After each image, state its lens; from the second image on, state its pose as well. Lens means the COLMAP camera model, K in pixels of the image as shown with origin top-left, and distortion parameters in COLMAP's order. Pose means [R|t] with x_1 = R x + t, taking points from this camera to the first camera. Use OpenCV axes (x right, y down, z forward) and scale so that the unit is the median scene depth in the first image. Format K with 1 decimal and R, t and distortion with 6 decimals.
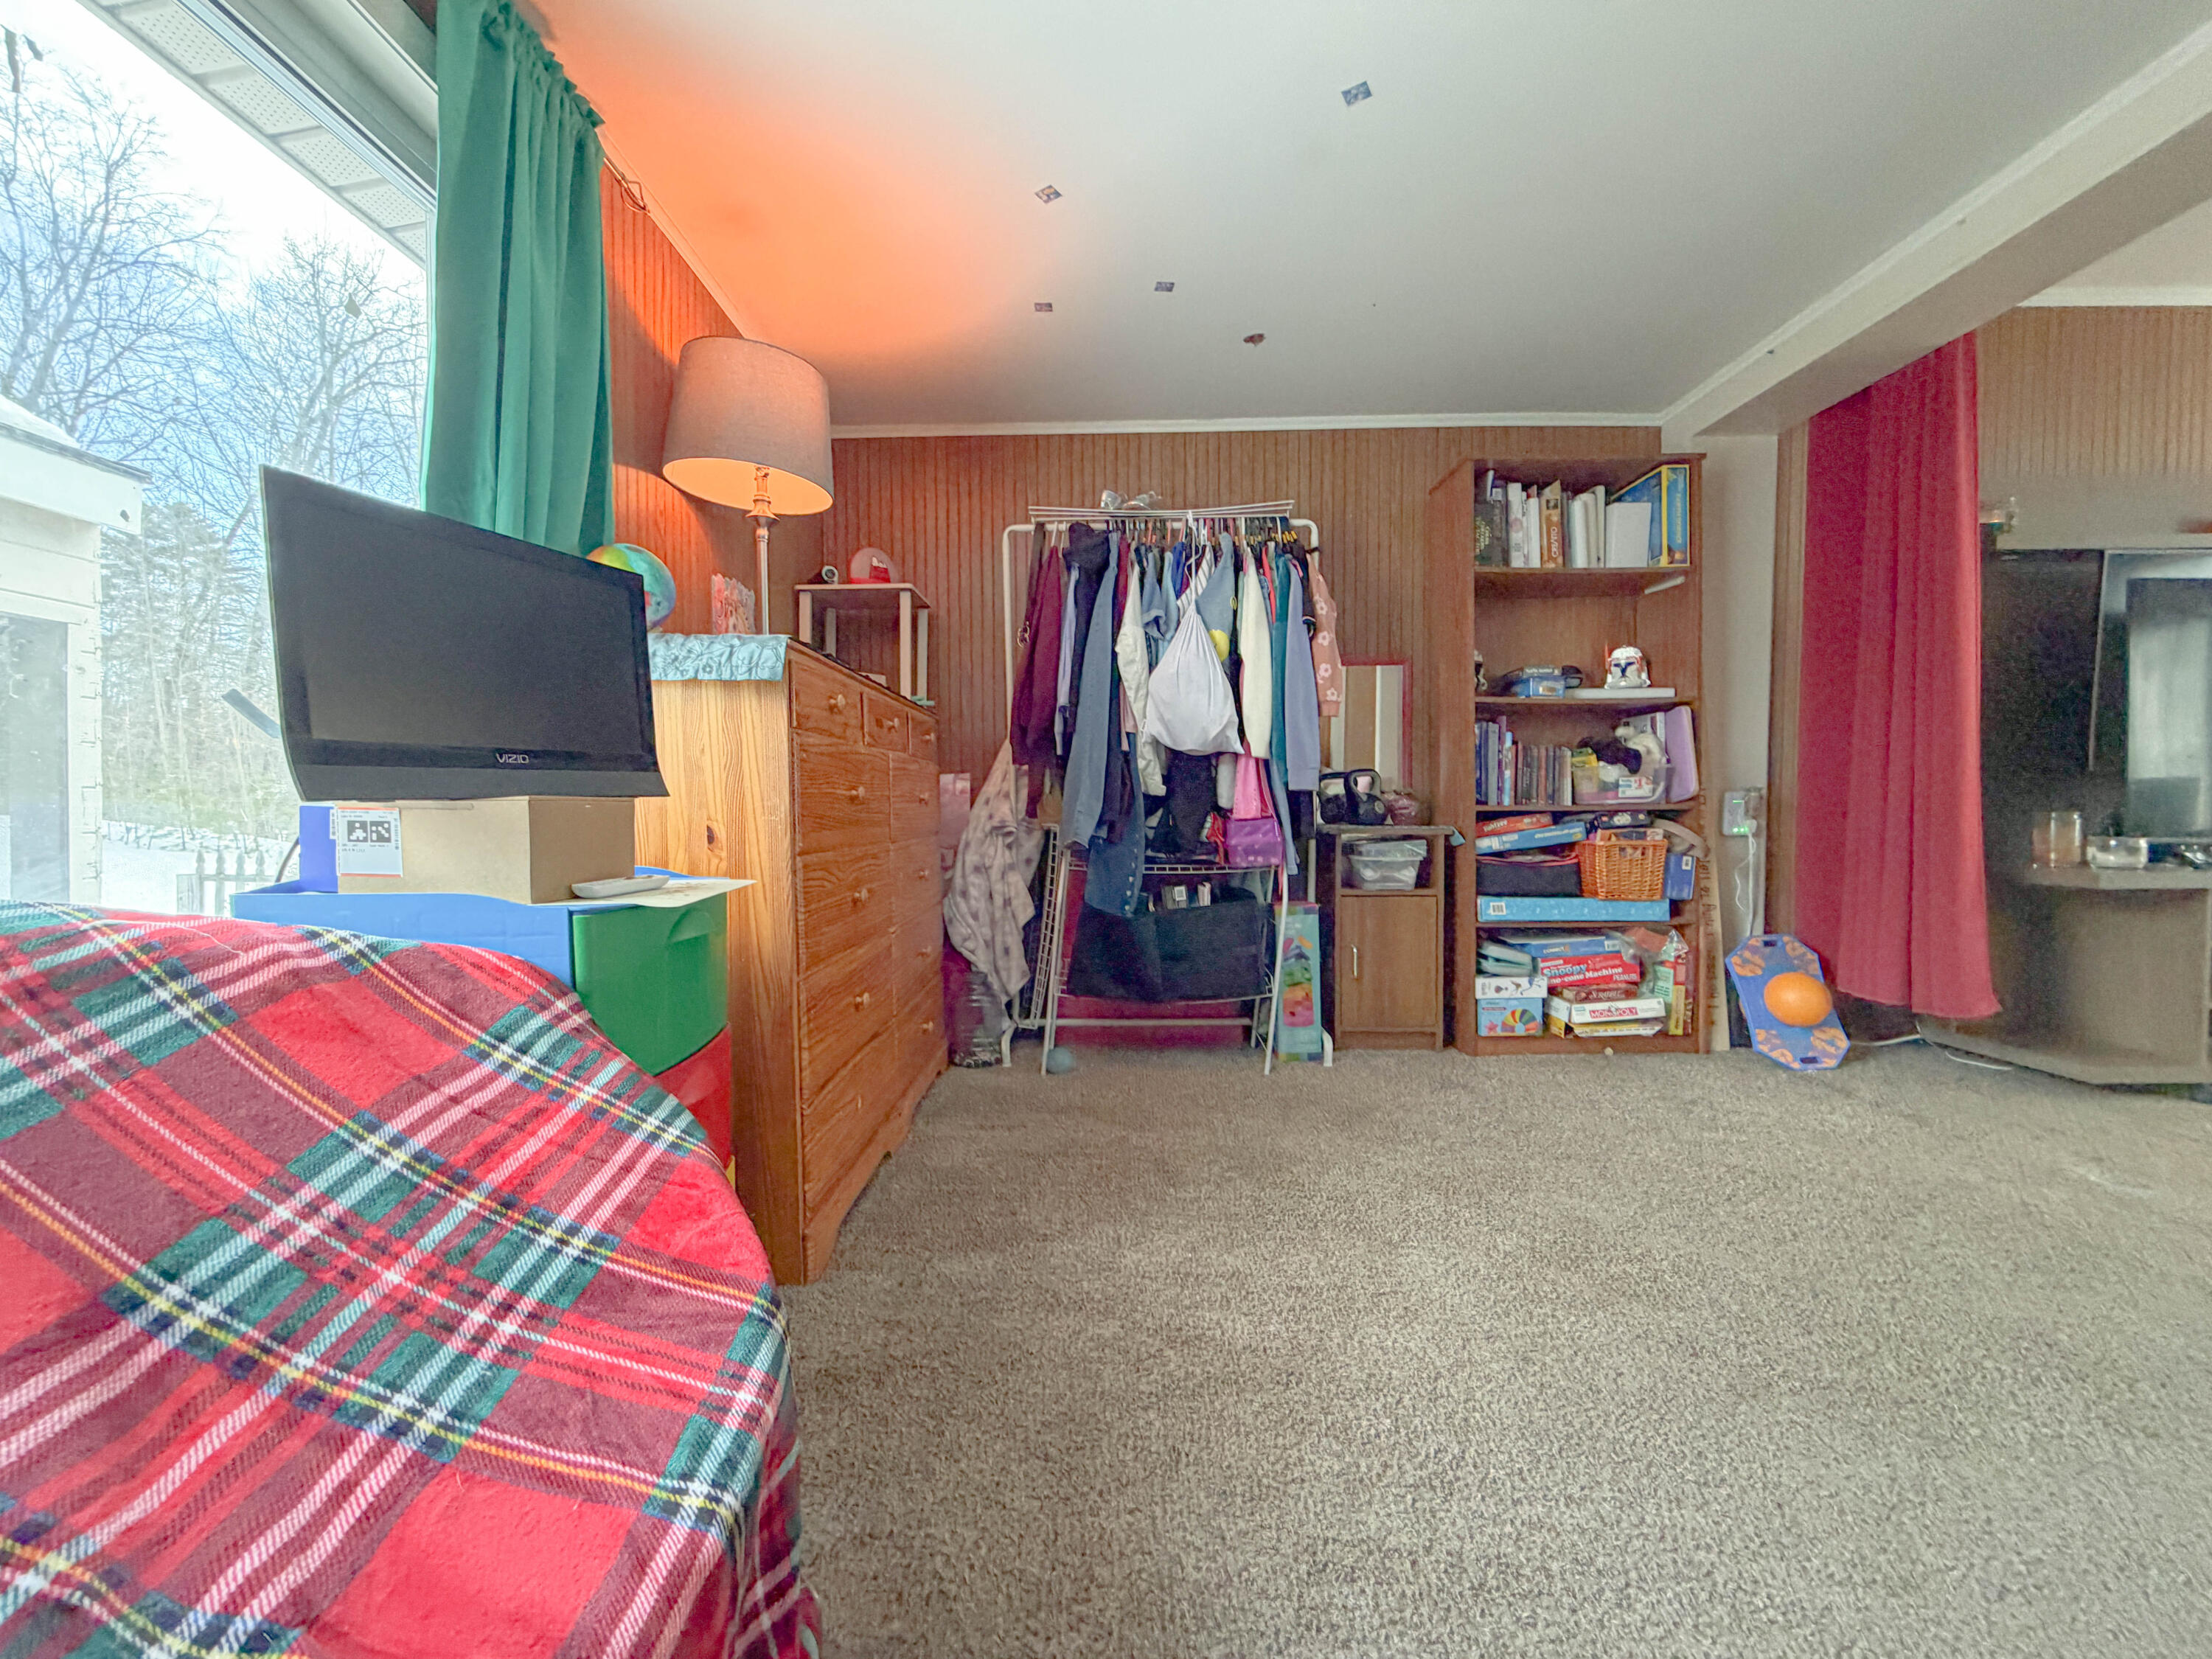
lens RADIAL K [[880.2, 0, 1097.1], [0, 880.2, 818.6], [0, 0, 1]] dist [-0.002124, 0.000003]
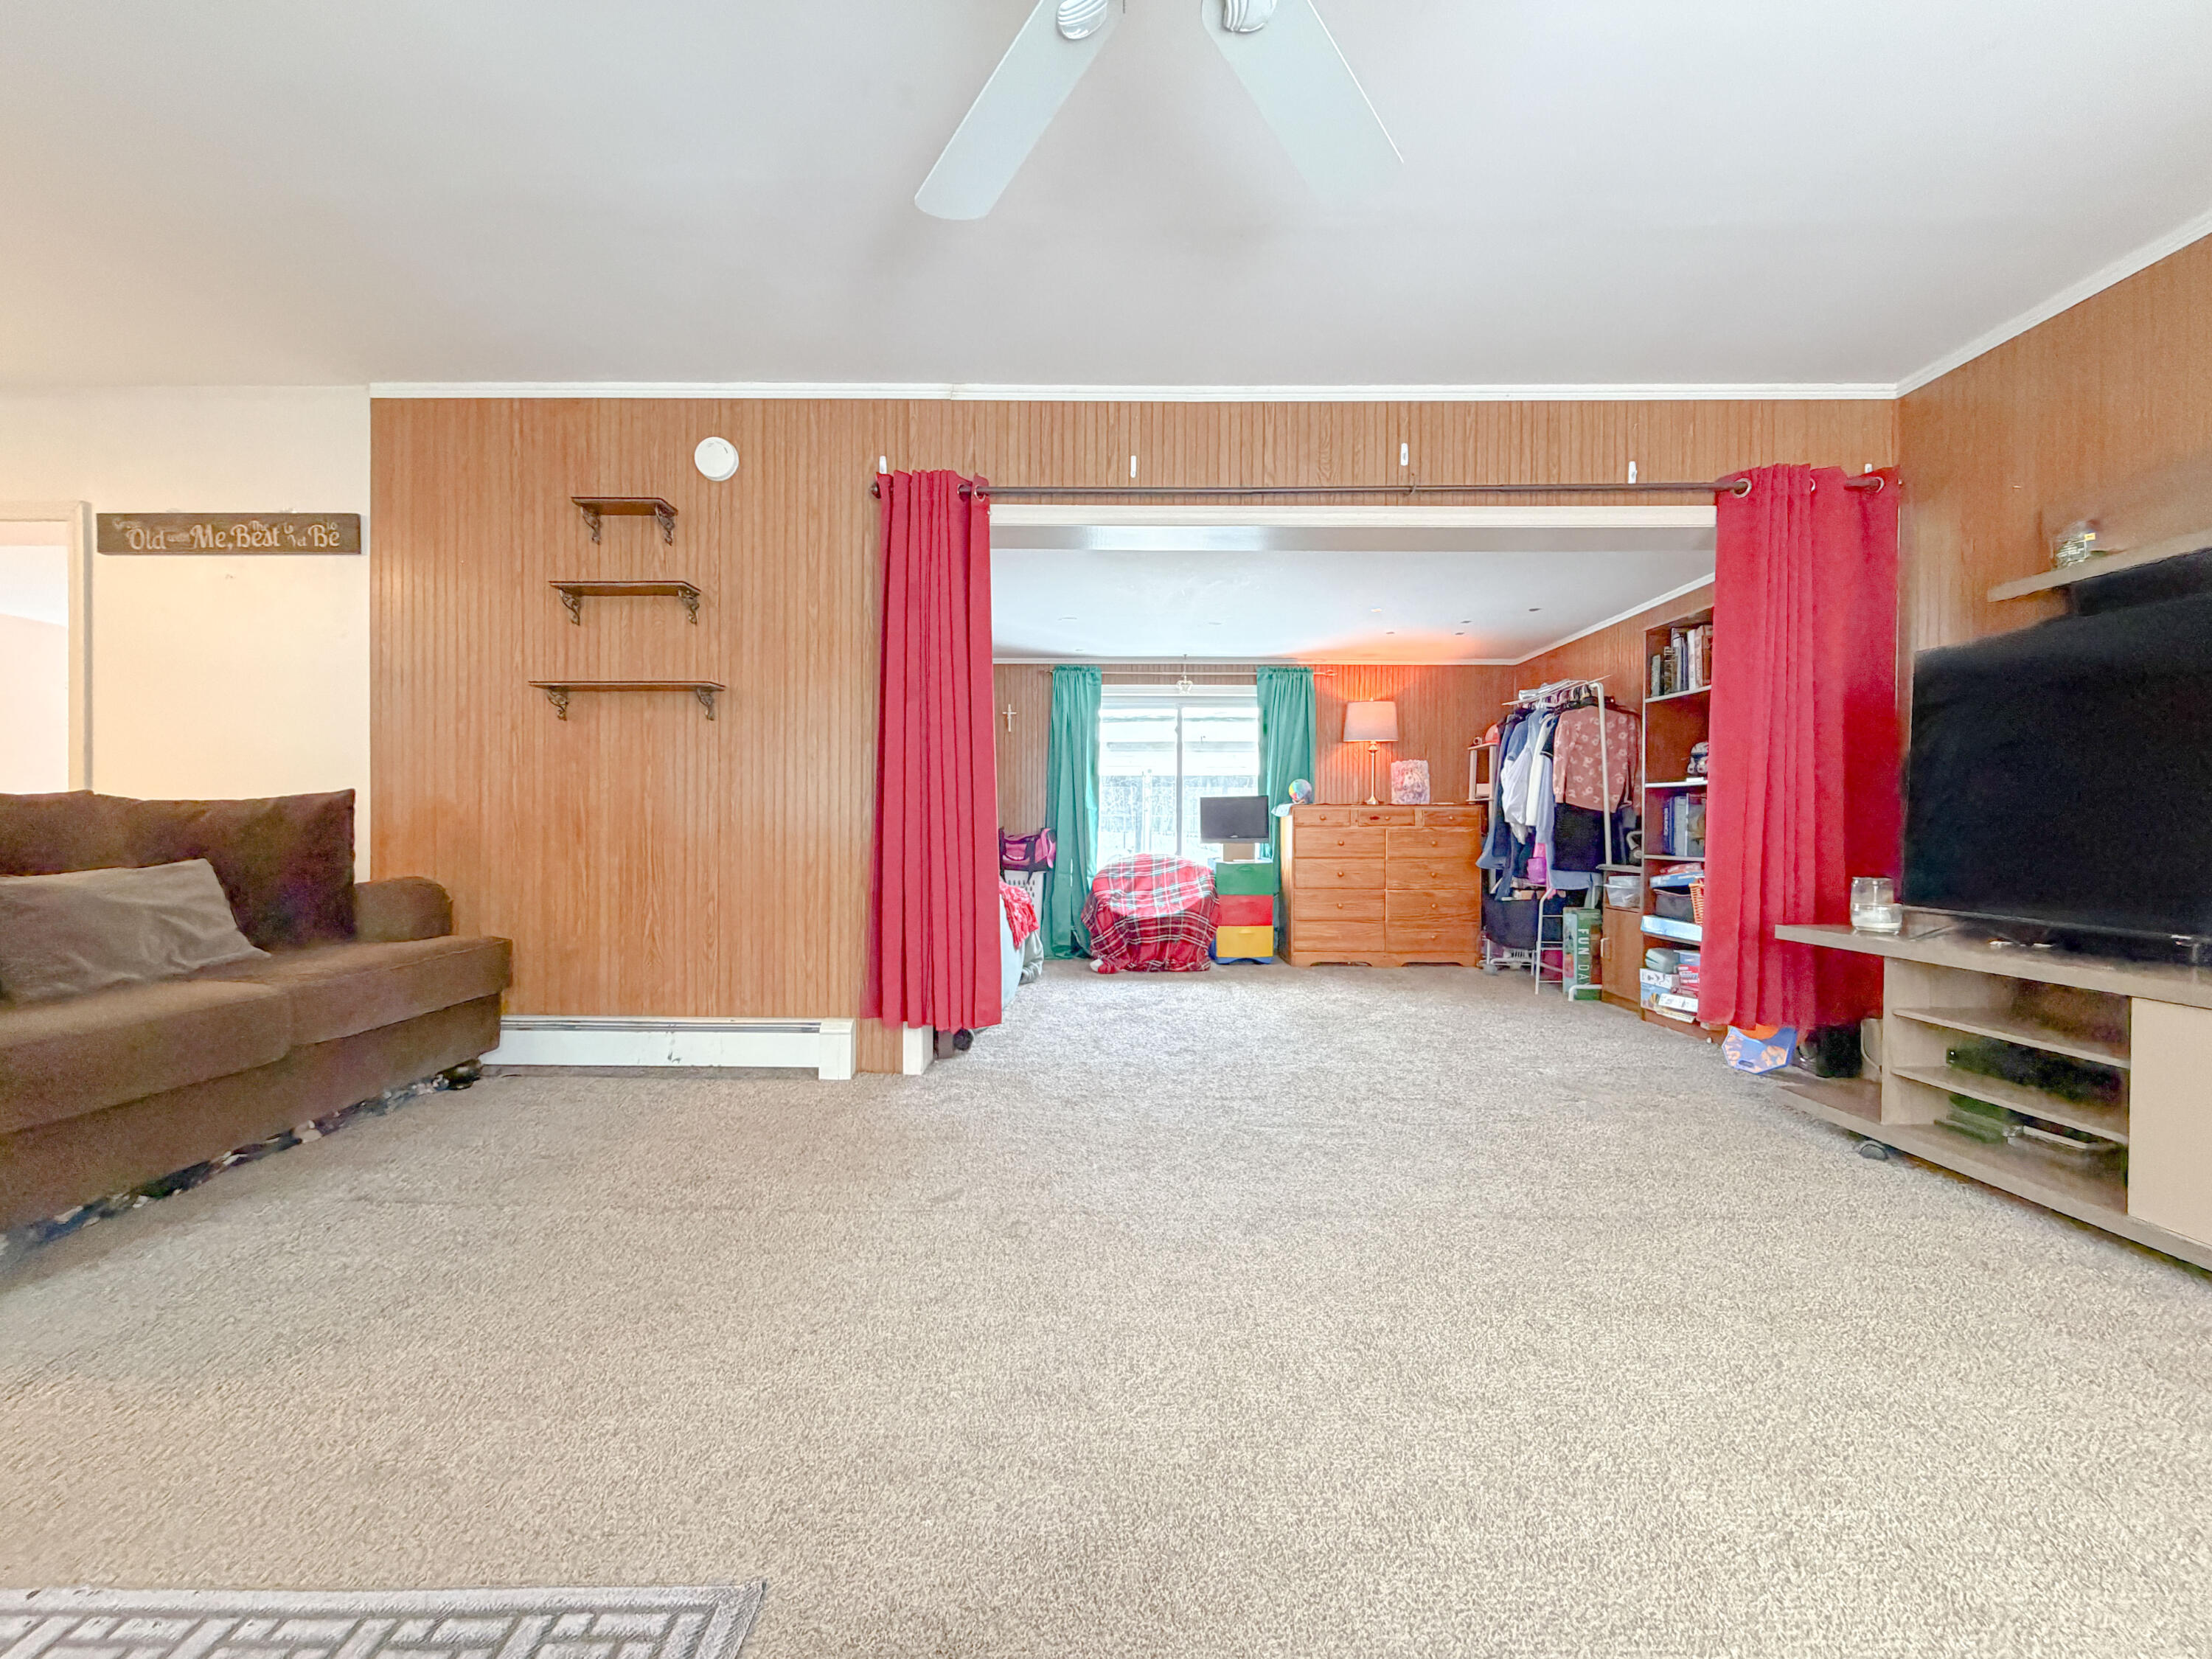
lens RADIAL K [[880.2, 0, 1103.3], [0, 880.2, 830.2], [0, 0, 1]] dist [-0.002124, 0.000003]
pose [[0.027919, 0.006816, -0.999587, 1.913790], [-0.016507, 0.999844, 0.006357, -0.050239], [0.999474, 0.016323, 0.028027, 0.032205]]
